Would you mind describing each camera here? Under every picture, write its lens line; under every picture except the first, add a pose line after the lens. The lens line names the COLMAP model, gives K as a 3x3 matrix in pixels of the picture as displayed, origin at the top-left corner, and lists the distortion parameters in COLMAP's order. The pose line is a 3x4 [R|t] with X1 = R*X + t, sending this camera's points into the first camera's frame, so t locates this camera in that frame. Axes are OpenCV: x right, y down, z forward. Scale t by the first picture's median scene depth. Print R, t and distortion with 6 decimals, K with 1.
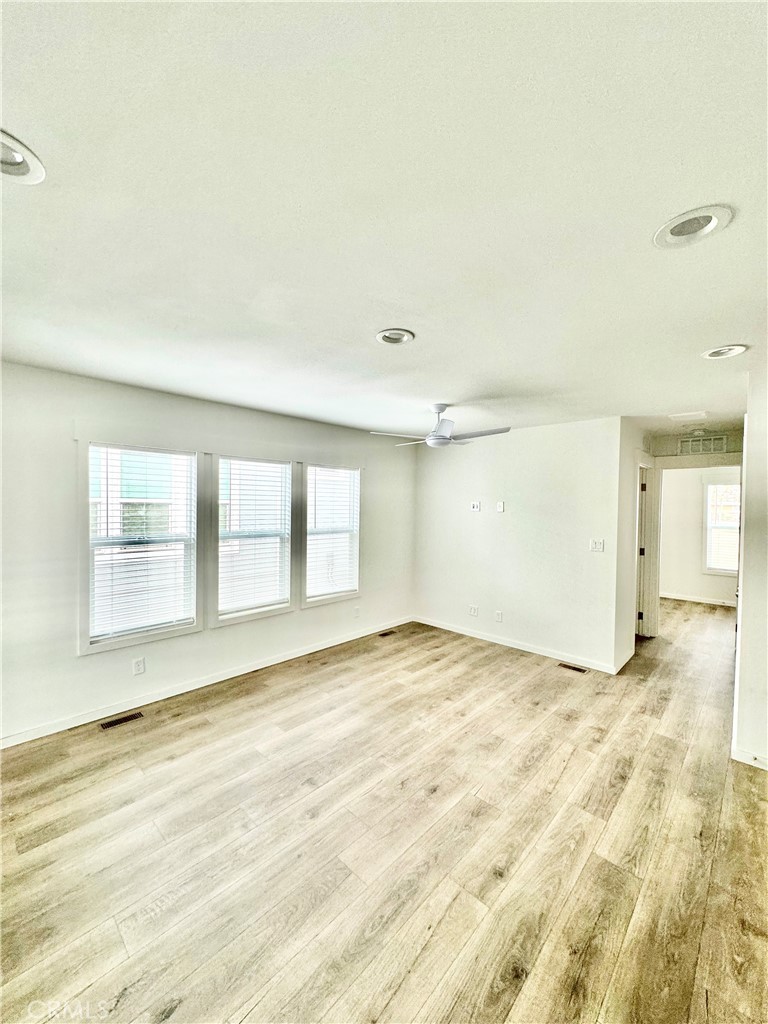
lens RADIAL K [[406.6, 0, 383.9], [0, 406.6, 516.4], [0, 0, 1]] dist [-0.001405, 0.000763]
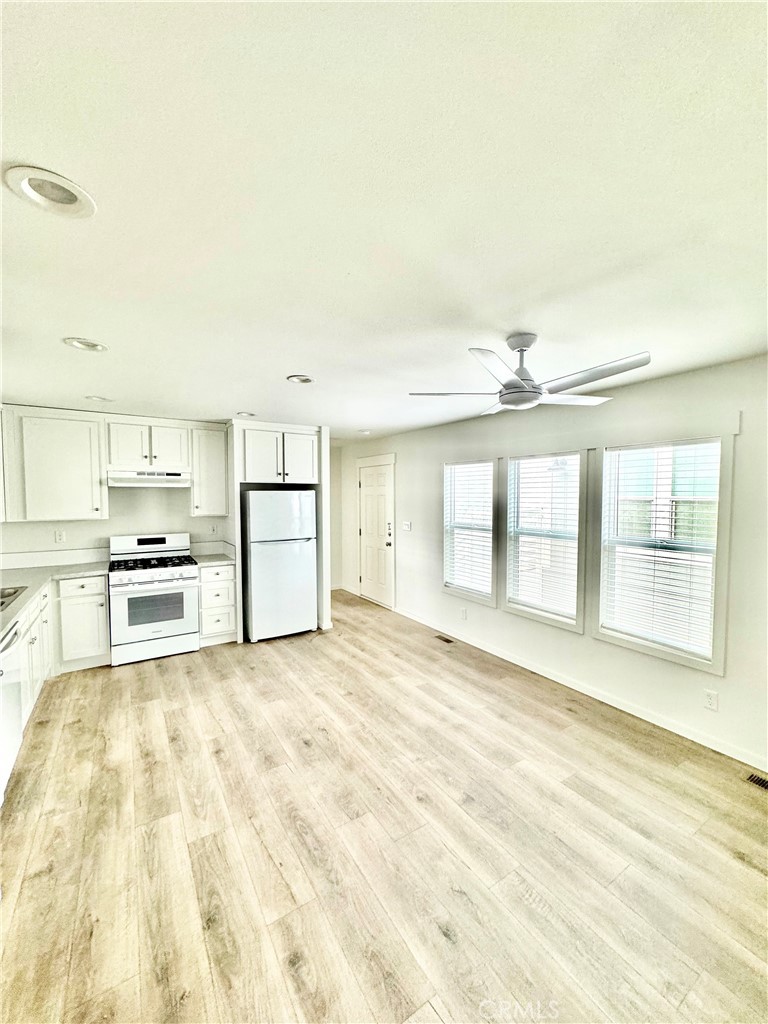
lens RADIAL K [[406.6, 0, 385.7], [0, 406.6, 512.7], [0, 0, 1]] dist [-0.001405, 0.000763]
pose [[-0.239612, 0.028404, -0.970453, 0.884088], [-0.032703, 0.998769, 0.037307, -0.036155], [0.970318, 0.040676, -0.238388, 1.091311]]
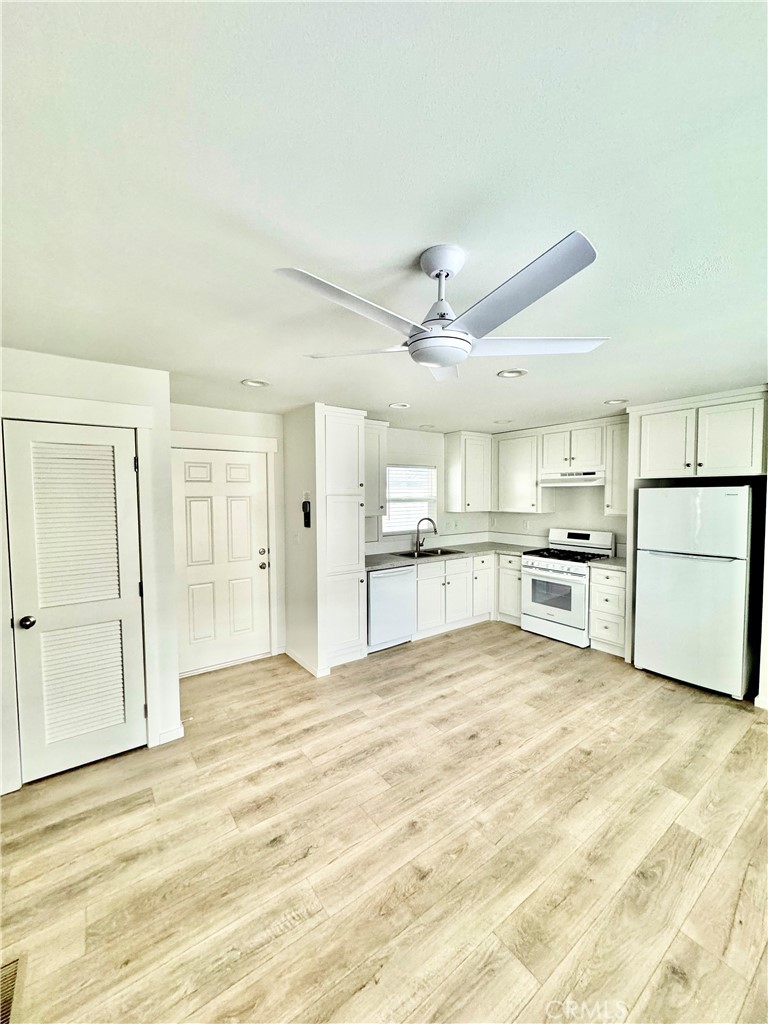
lens RADIAL K [[406.6, 0, 384.4], [0, 406.6, 513.3], [0, 0, 1]] dist [-0.001405, 0.000763]
pose [[-0.983752, -0.017637, 0.178662, 0.131098], [-0.003421, 0.996823, 0.079570, -0.063758], [-0.179498, 0.077666, -0.980688, 1.613422]]
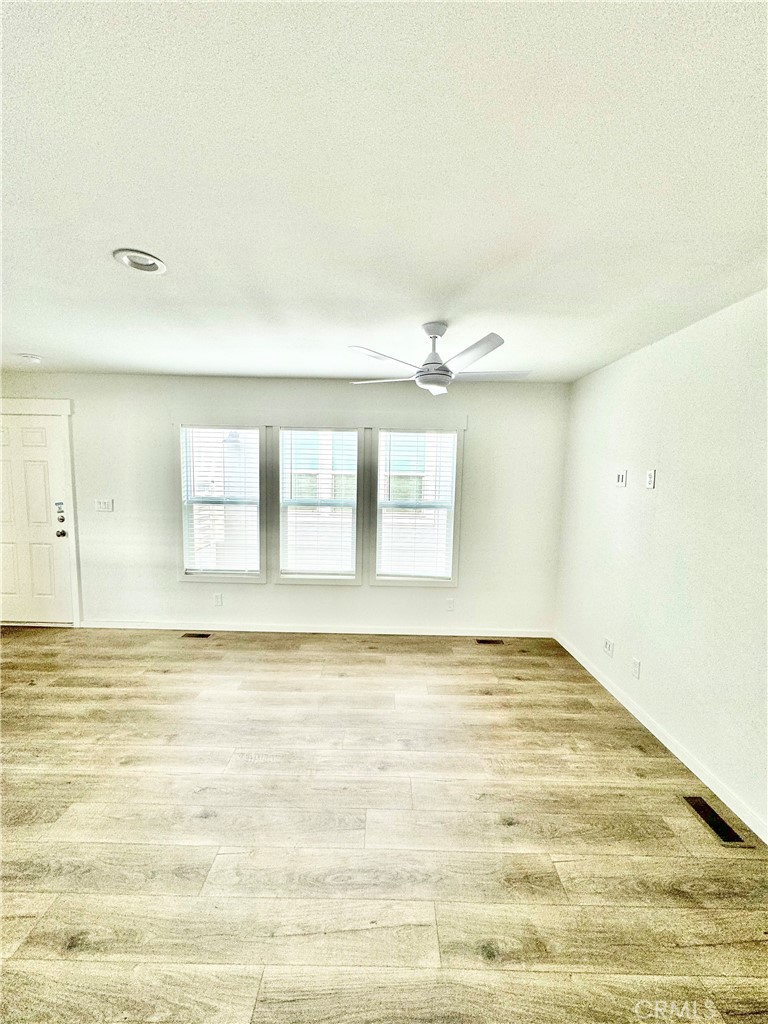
lens RADIAL K [[406.6, 0, 383.2], [0, 406.6, 514.2], [0, 0, 1]] dist [-0.001405, 0.000763]
pose [[0.683471, 0.070169, -0.726597, 0.678864], [-0.032587, 0.997310, 0.065659, 0.000492], [0.729250, -0.021198, 0.683919, 0.525735]]
